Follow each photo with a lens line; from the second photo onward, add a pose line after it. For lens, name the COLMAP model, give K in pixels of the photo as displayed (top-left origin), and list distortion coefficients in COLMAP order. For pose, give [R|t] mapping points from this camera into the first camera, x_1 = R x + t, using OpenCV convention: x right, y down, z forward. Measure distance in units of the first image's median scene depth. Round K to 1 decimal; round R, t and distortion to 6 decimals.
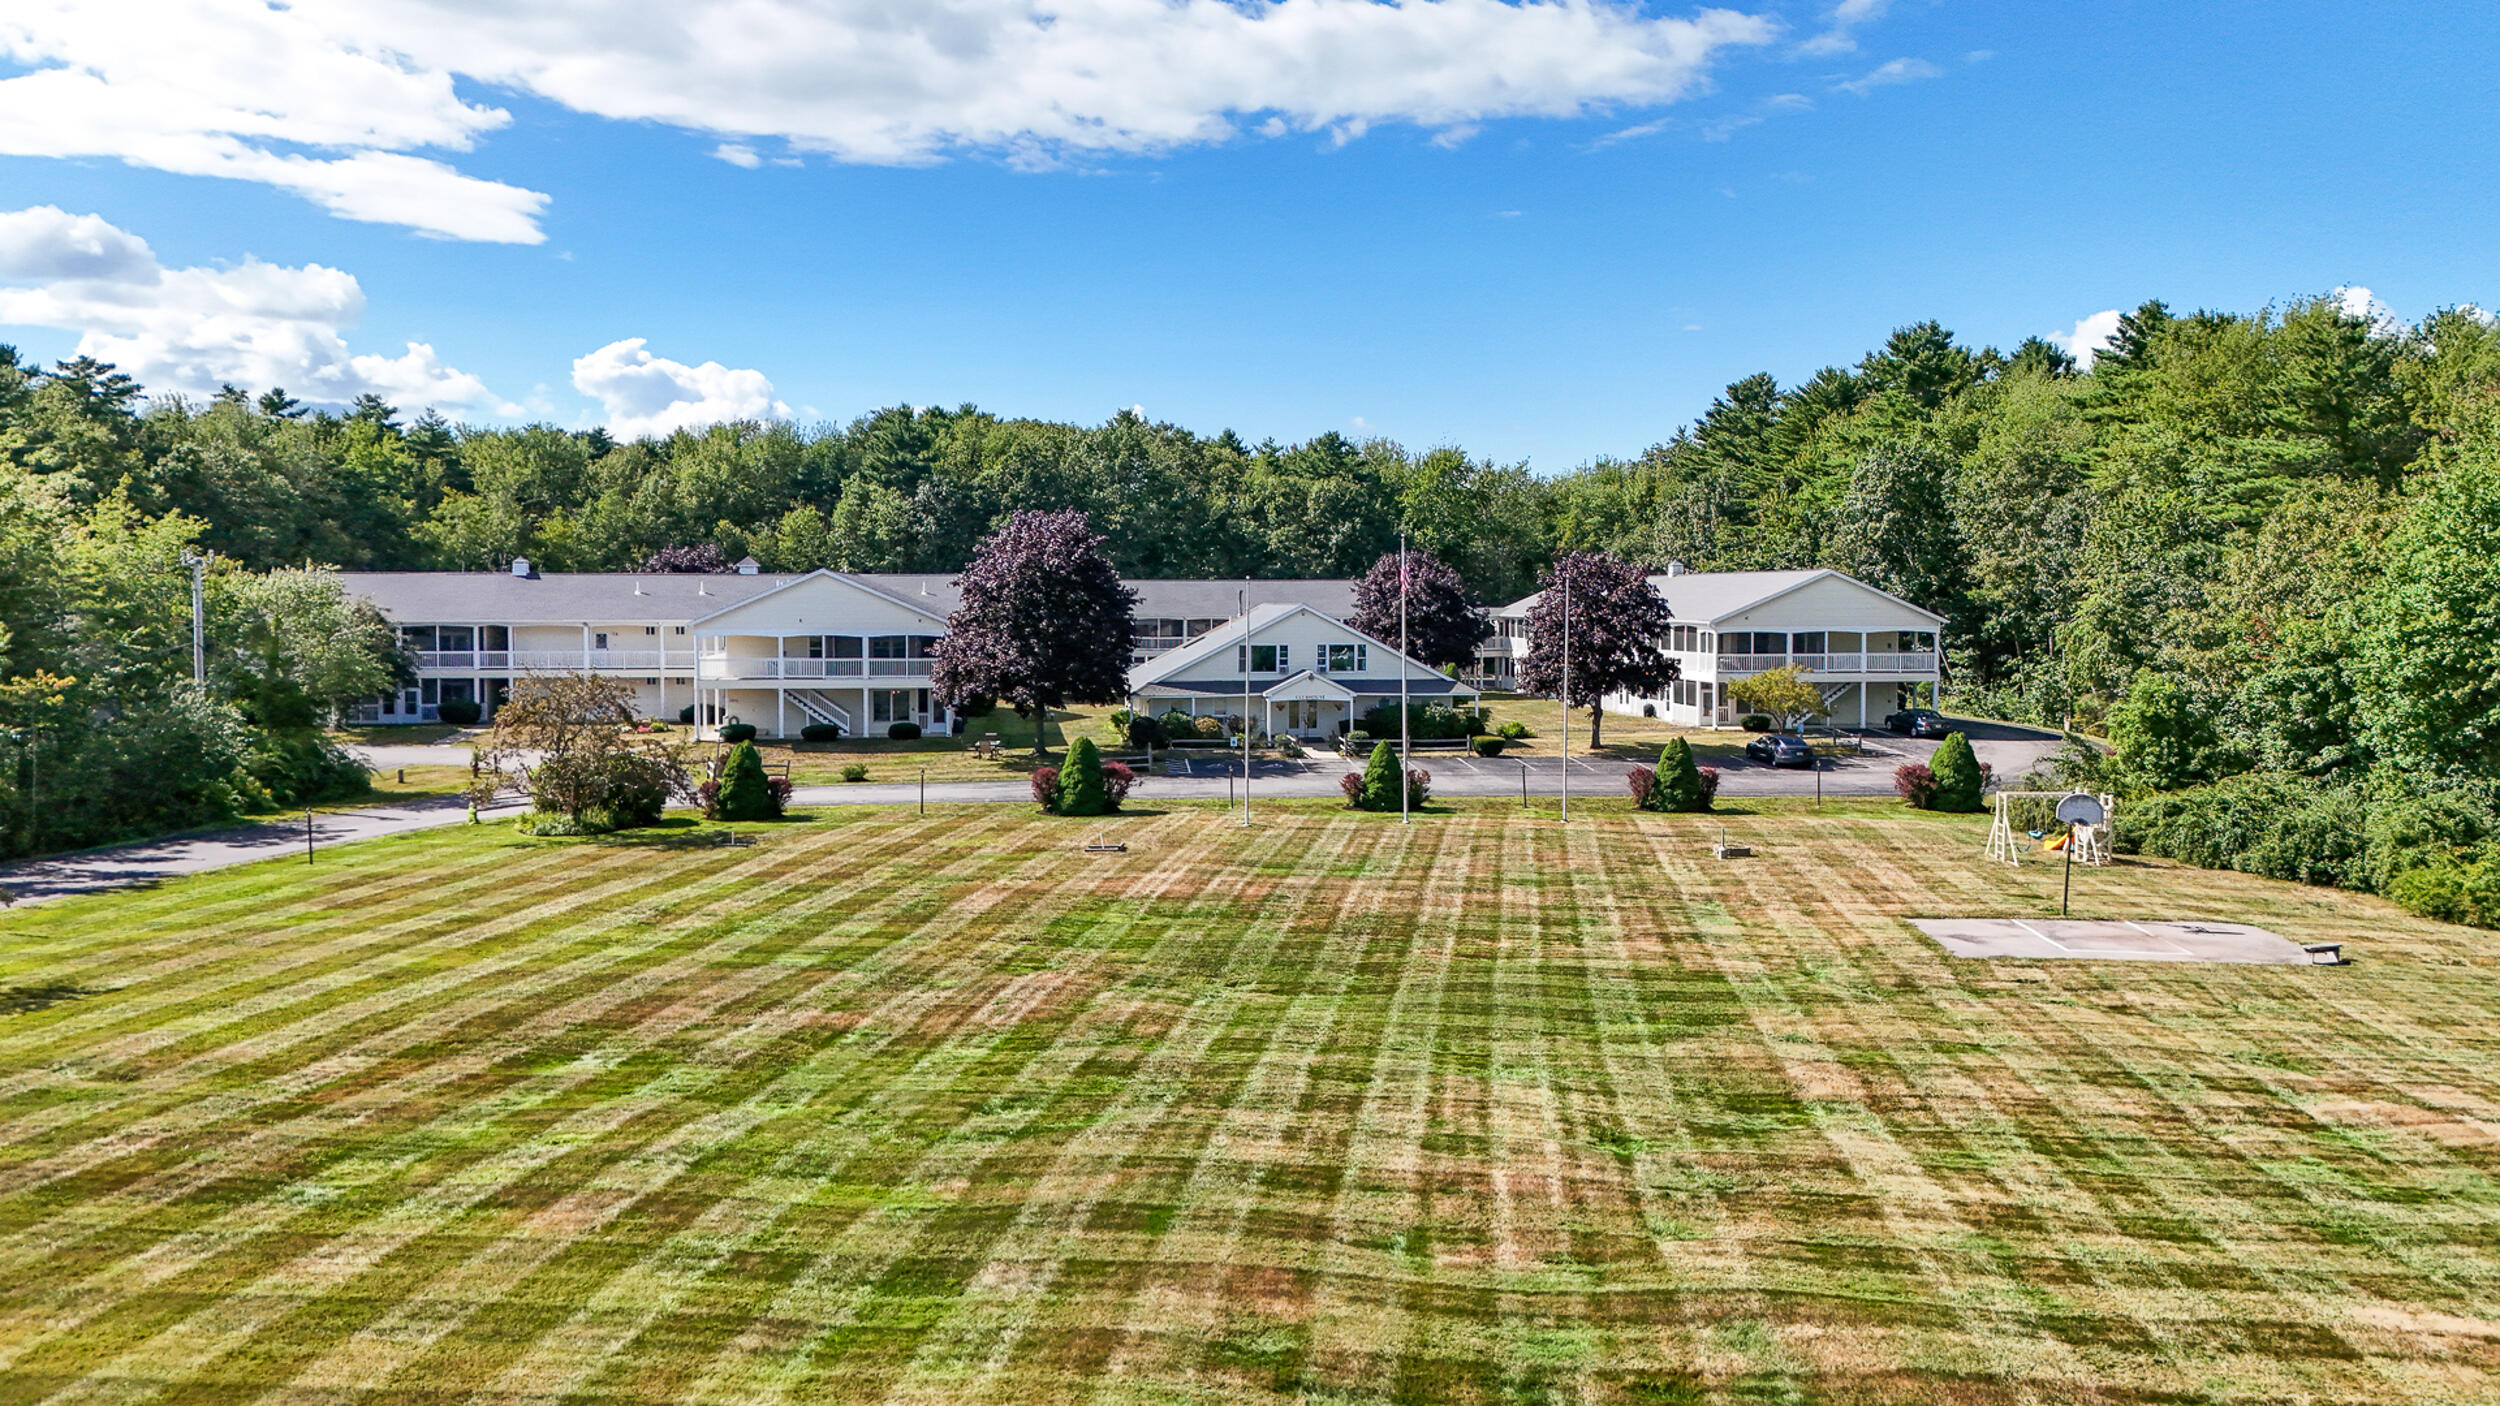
lens RADIAL K [[2020.3, 0, 1296.9], [0, 2020.3, 744.3], [0, 0, 1]] dist [0.098727, -0.098543]
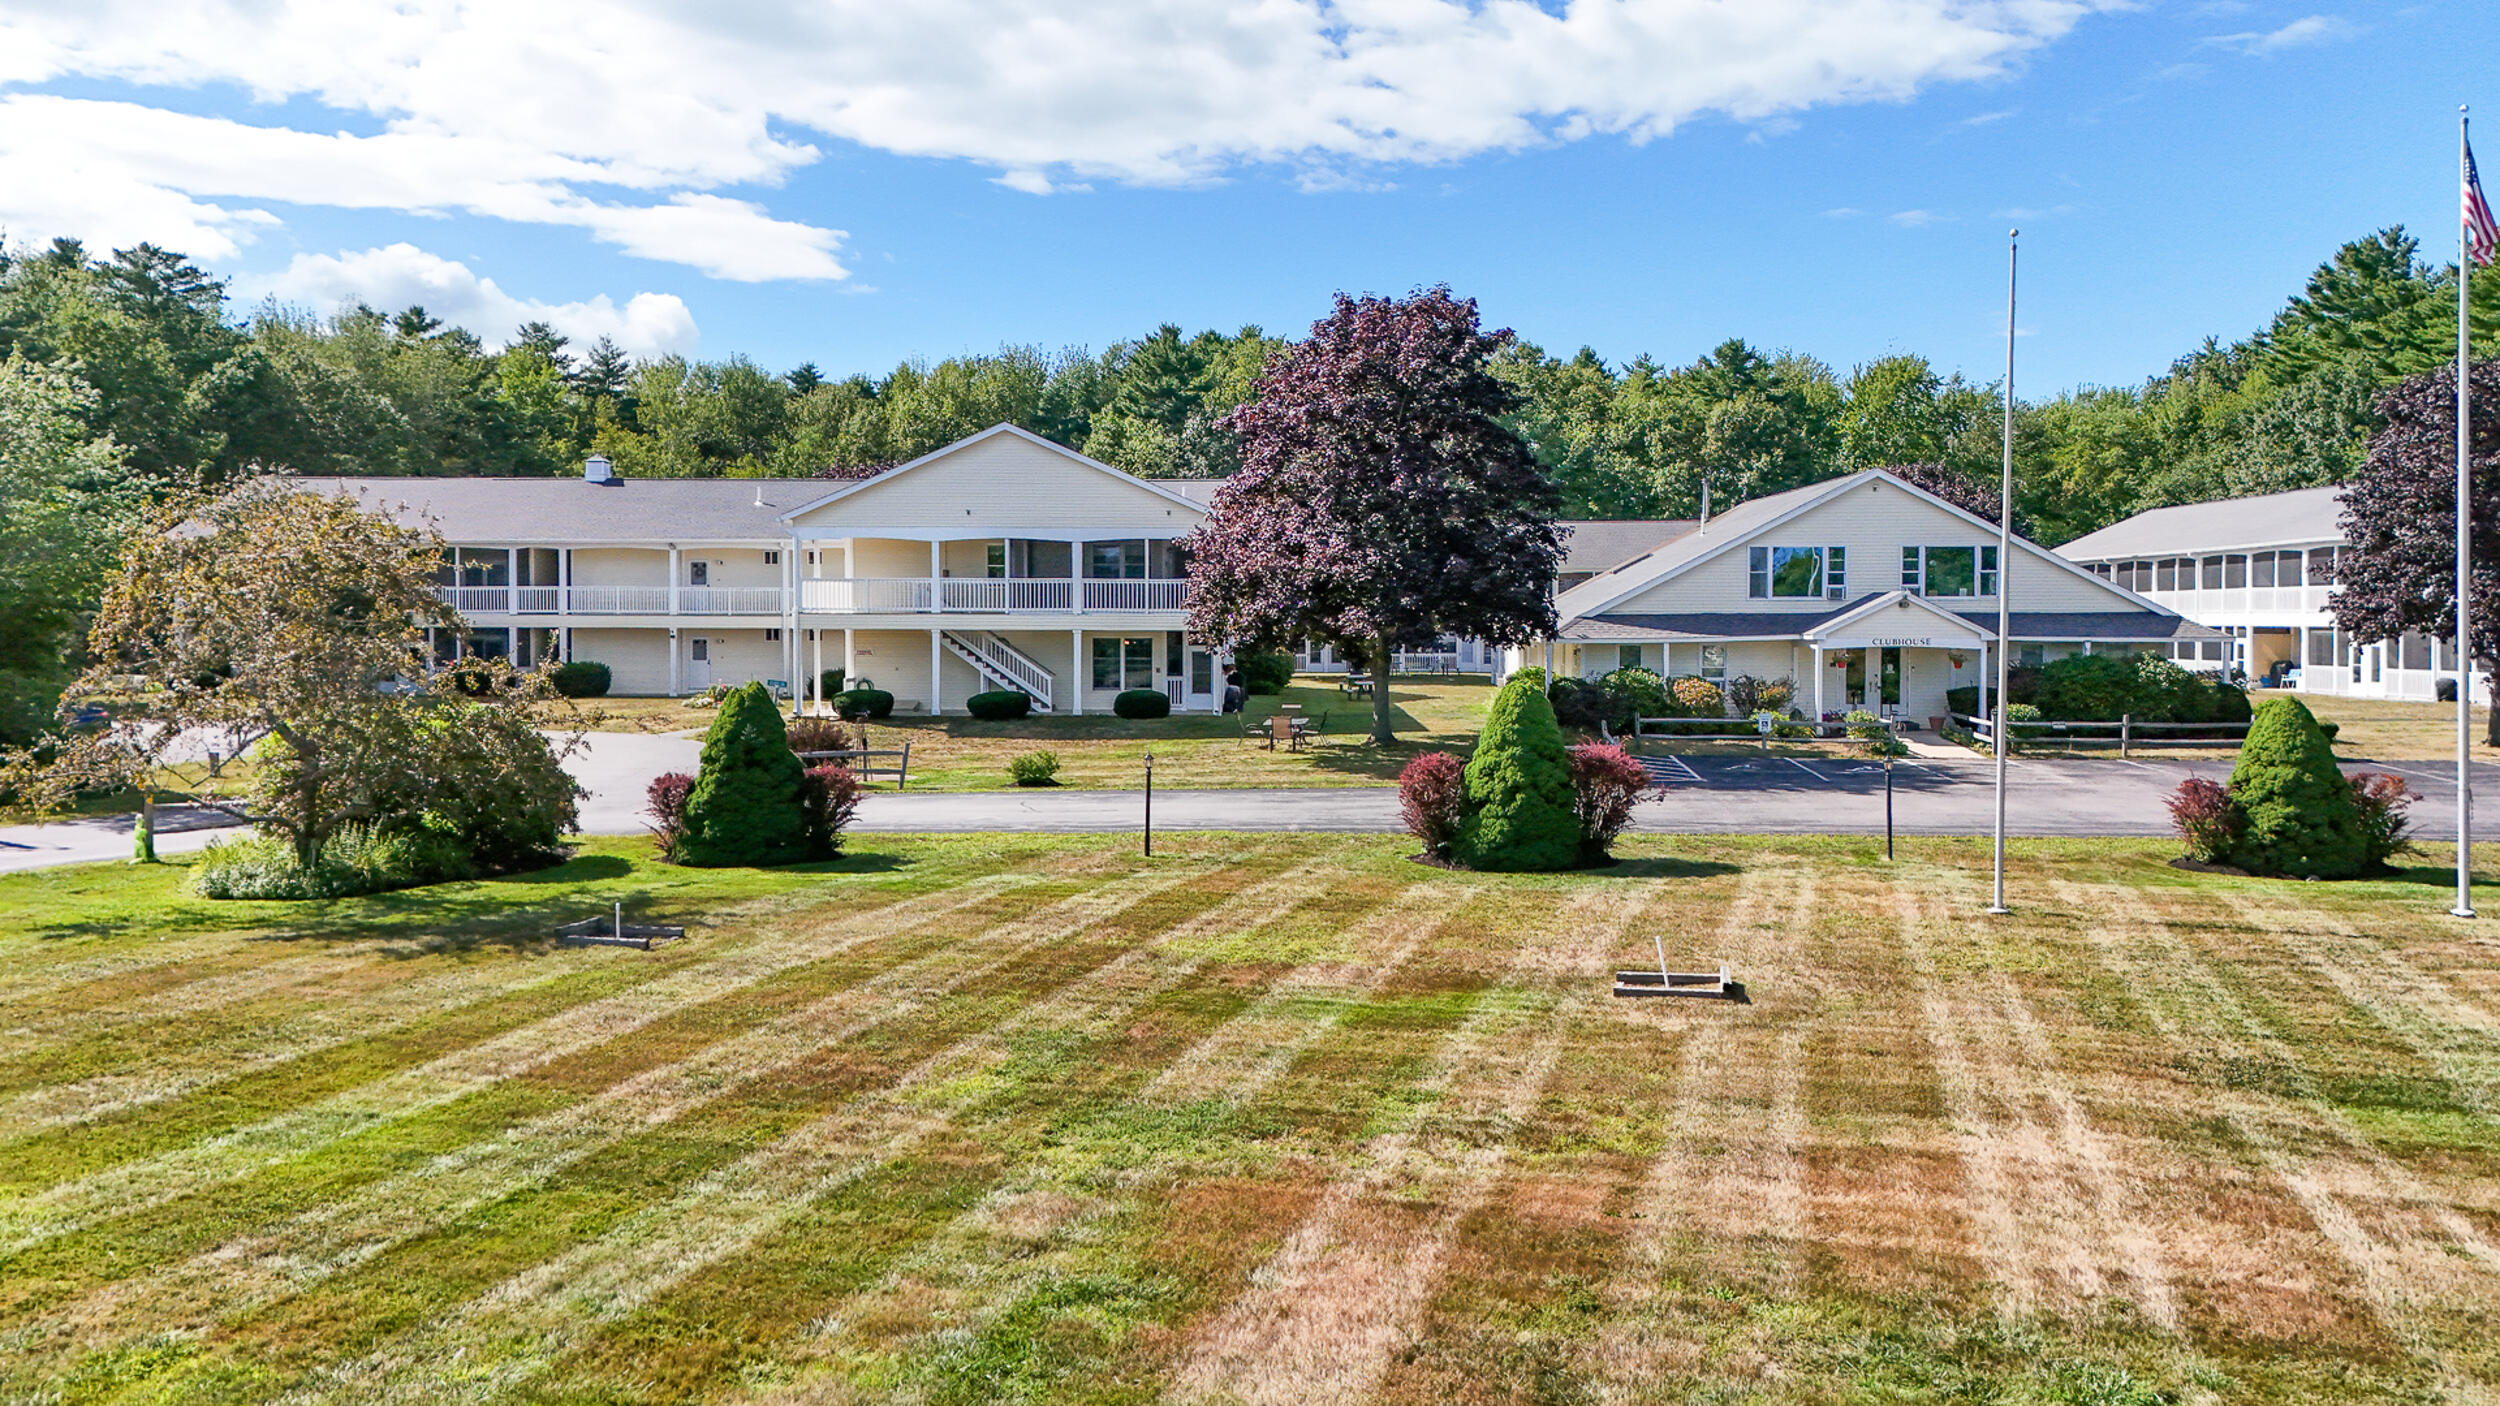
lens RADIAL K [[2020.3, 0, 1262.0], [0, 2020.3, 717.4], [0, 0, 1]] dist [0.098727, -0.098543]
pose [[0.988489, 0.008656, -0.151042, -0.052040], [-0.013040, 0.999521, -0.028055, 0.008877], [0.150727, 0.029702, 0.988129, 0.313419]]
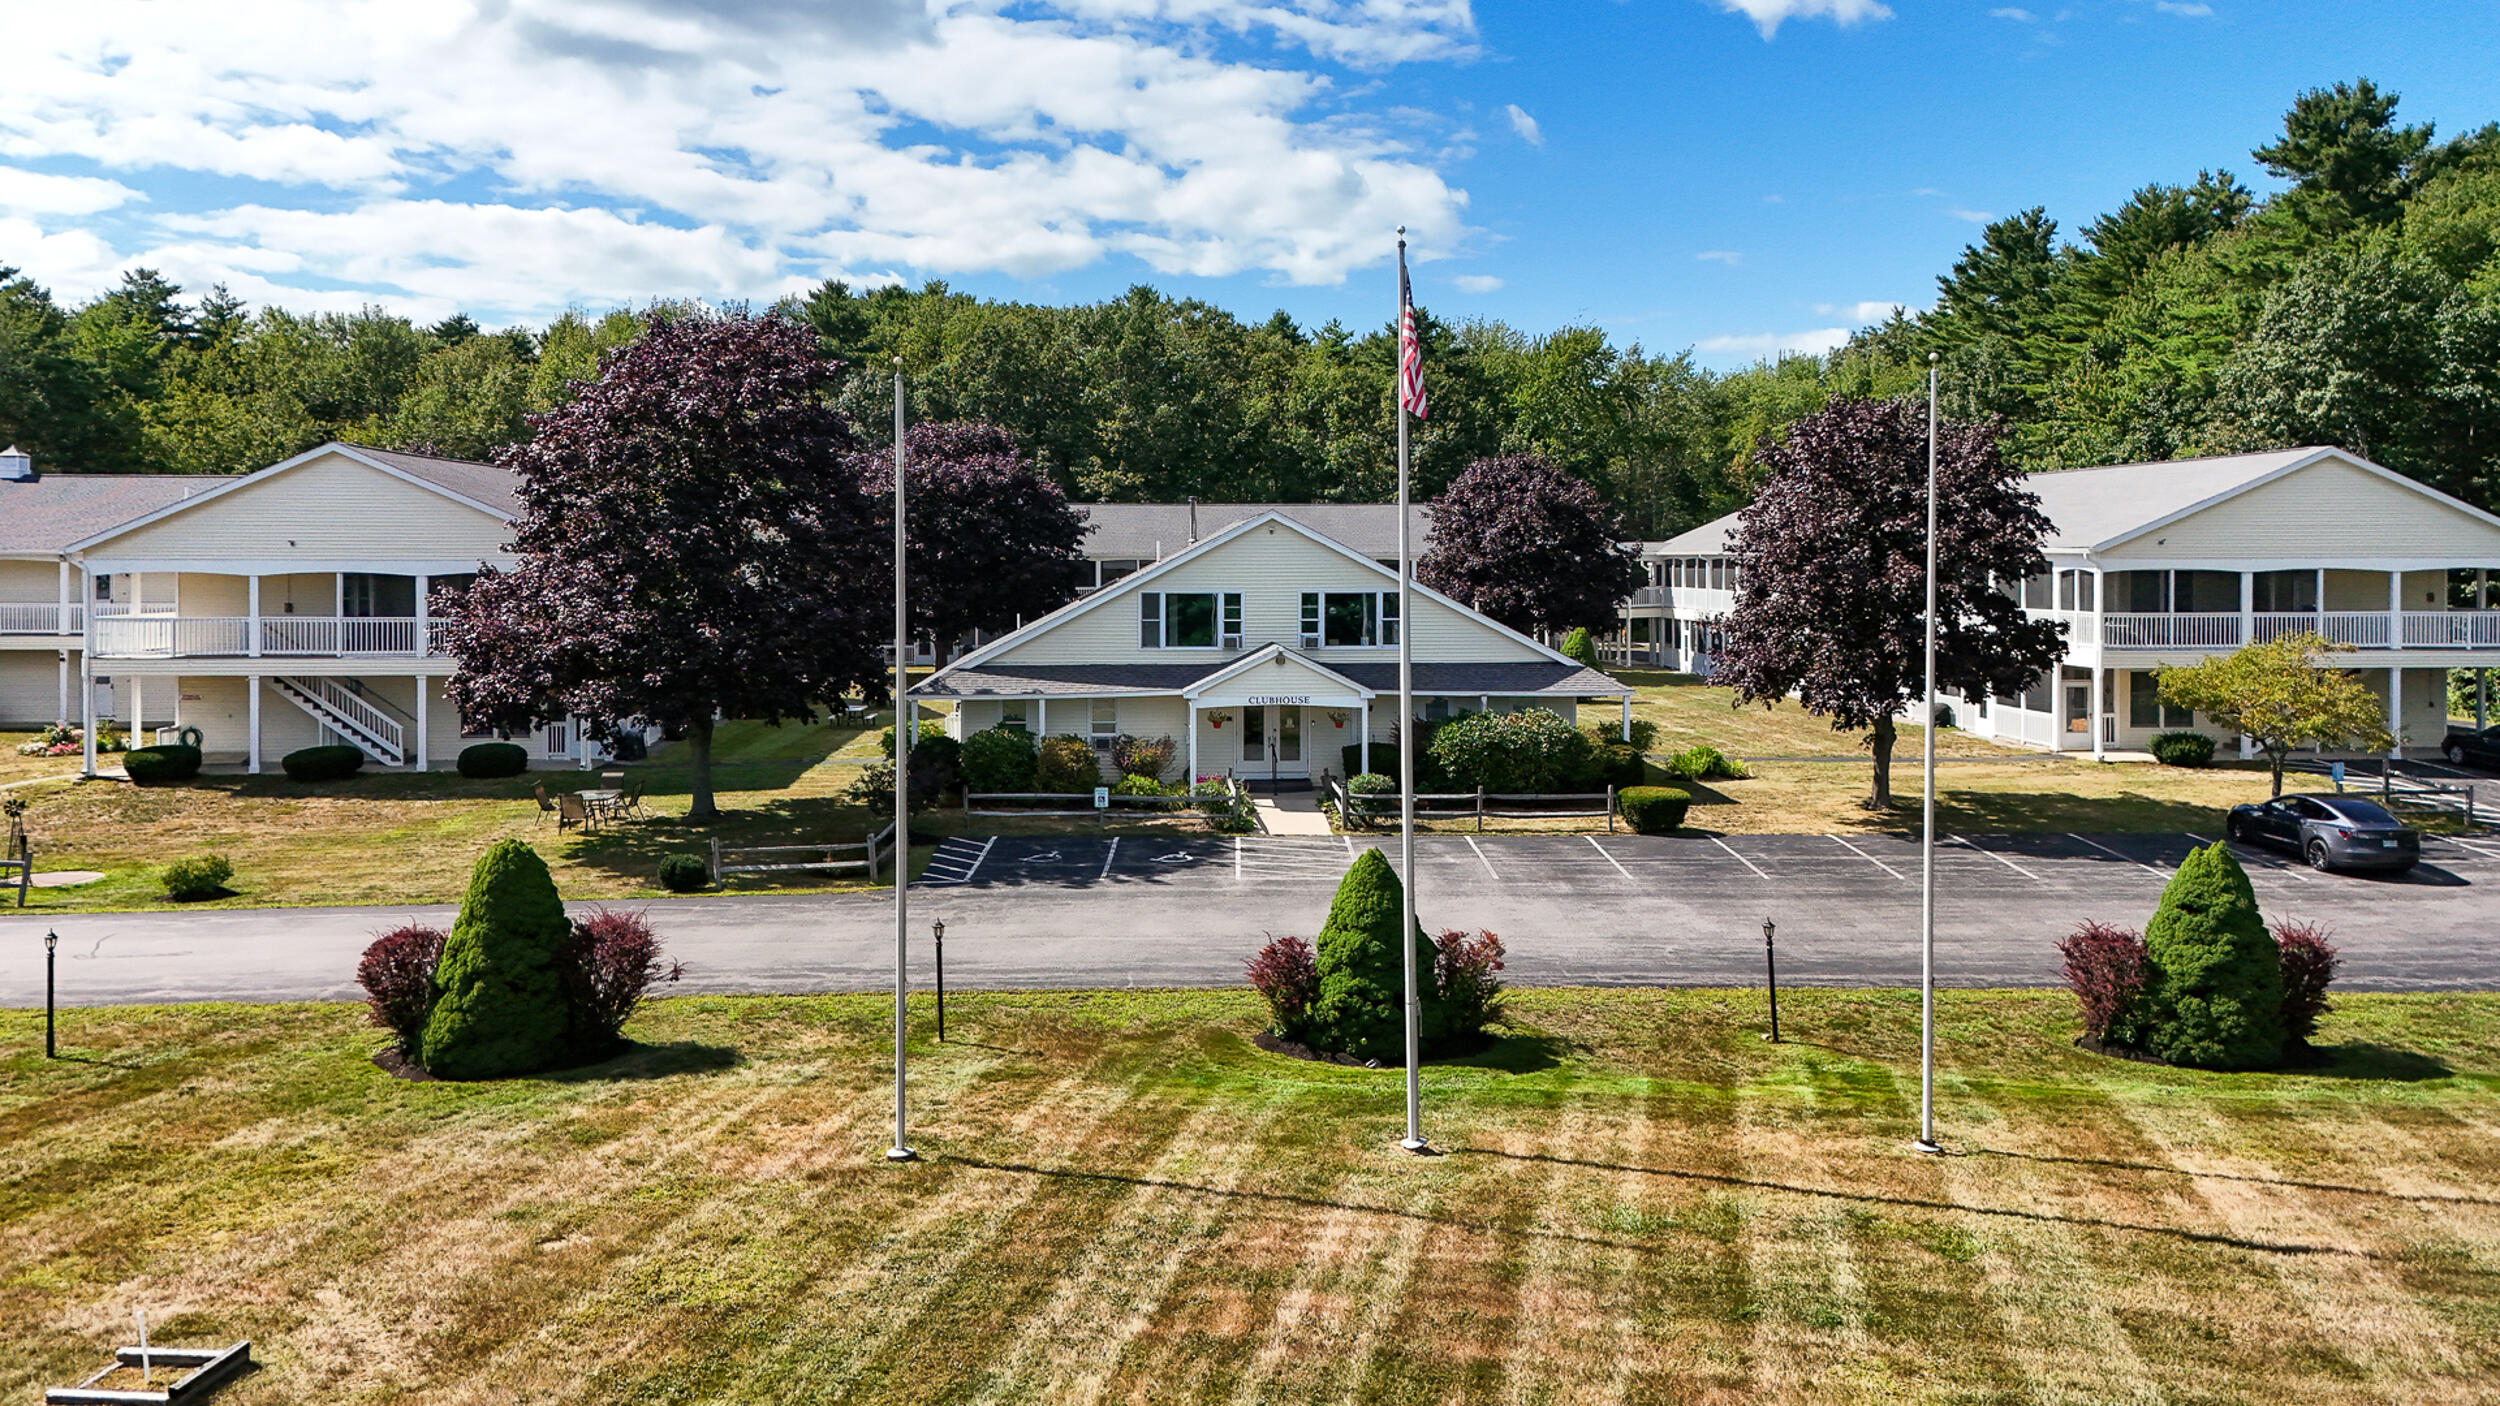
lens RADIAL K [[2020.3, 0, 1304.6], [0, 2020.3, 686.4], [0, 0, 1]] dist [0.098727, -0.098543]
pose [[0.998030, 0.004351, -0.062594, 0.029504], [-0.004962, 0.999941, -0.009615, -0.014909], [0.062549, 0.009906, 0.997993, 0.353998]]
